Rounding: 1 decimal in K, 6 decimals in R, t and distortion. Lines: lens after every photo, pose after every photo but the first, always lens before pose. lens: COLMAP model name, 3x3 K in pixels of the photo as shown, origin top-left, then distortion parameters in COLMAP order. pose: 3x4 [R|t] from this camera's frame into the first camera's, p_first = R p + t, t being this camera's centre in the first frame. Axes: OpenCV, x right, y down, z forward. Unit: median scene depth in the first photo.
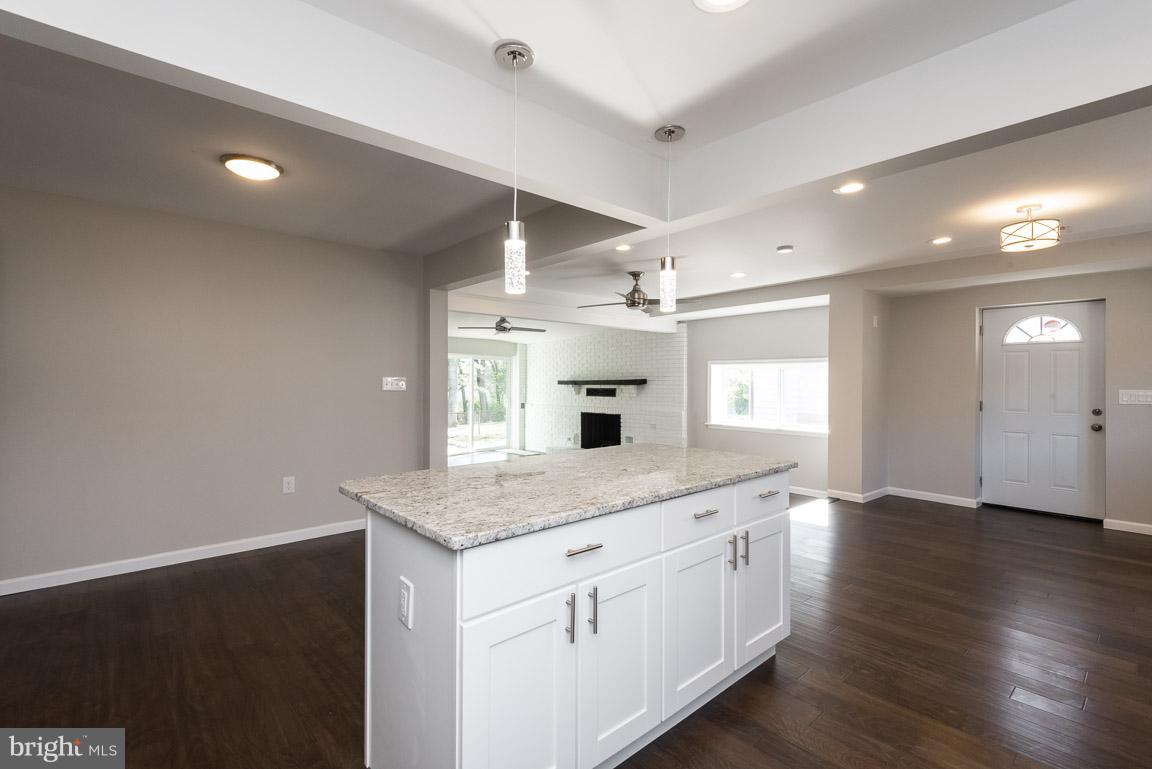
lens RADIAL K [[515.5, 0, 578.8], [0, 515.5, 381.1], [0, 0, 1]] dist [0.048717, -0.024510]
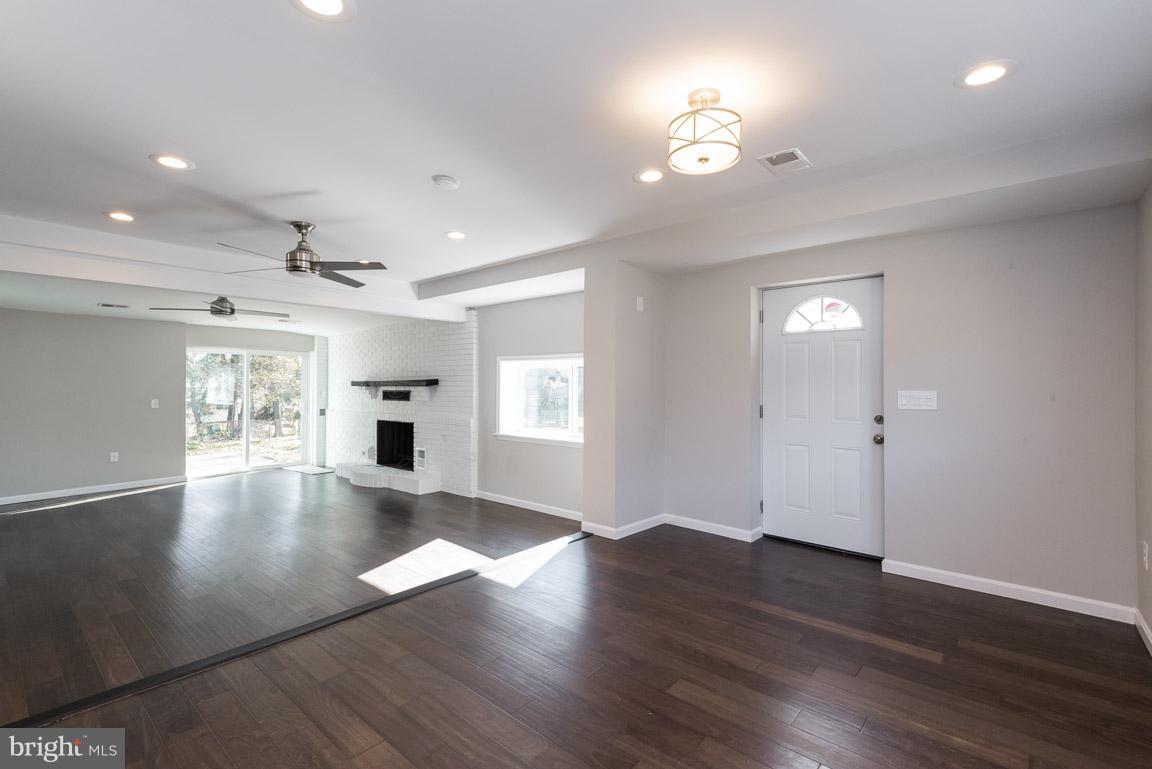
lens RADIAL K [[515.5, 0, 578.8], [0, 515.5, 381.1], [0, 0, 1]] dist [0.048717, -0.024510]
pose [[0.992426, 0.001037, 0.122840, 0.392428], [-0.000319, 0.999983, -0.005861, 0.006033], [-0.122843, 0.005777, 0.992409, 0.253795]]
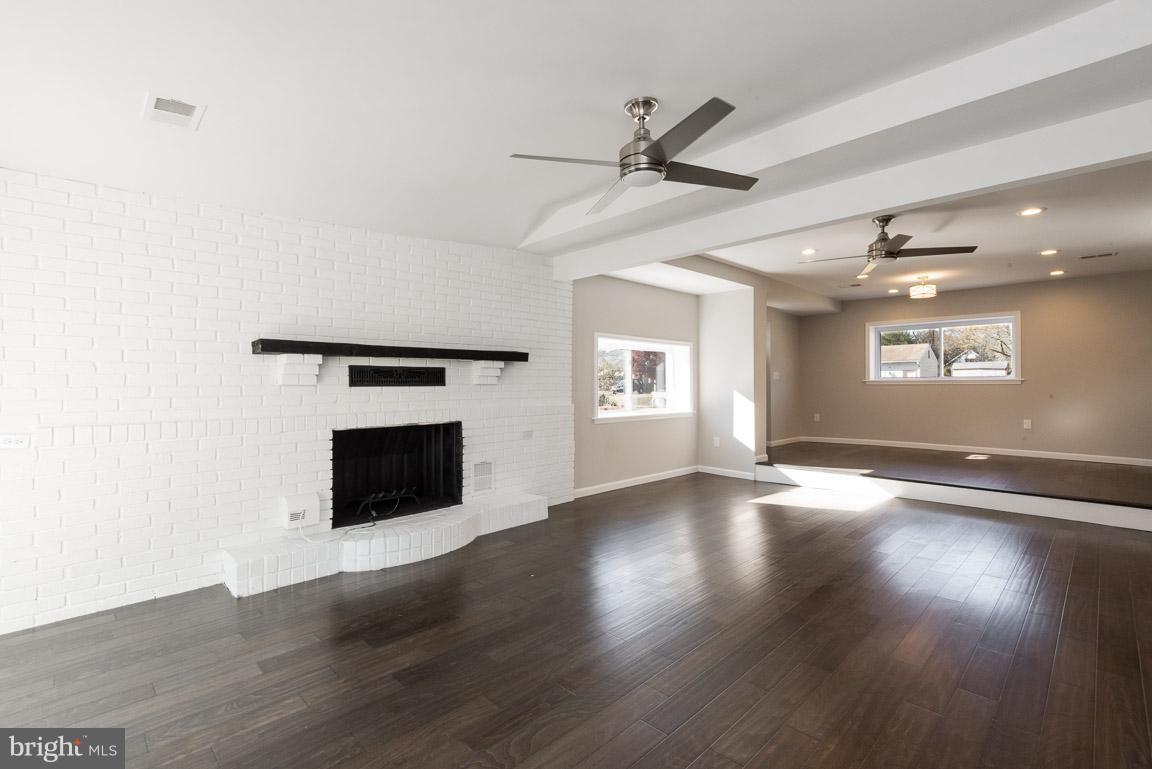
lens RADIAL K [[514.8, 0, 571.4], [0, 514.8, 388.8], [0, 0, 1]] dist [0.016231, 0.000084]
pose [[-0.048868, -0.007597, 0.998776, -0.664504], [0.002369, 0.999967, 0.007722, 0.049687], [-0.998802, 0.002744, -0.048848, 1.506723]]
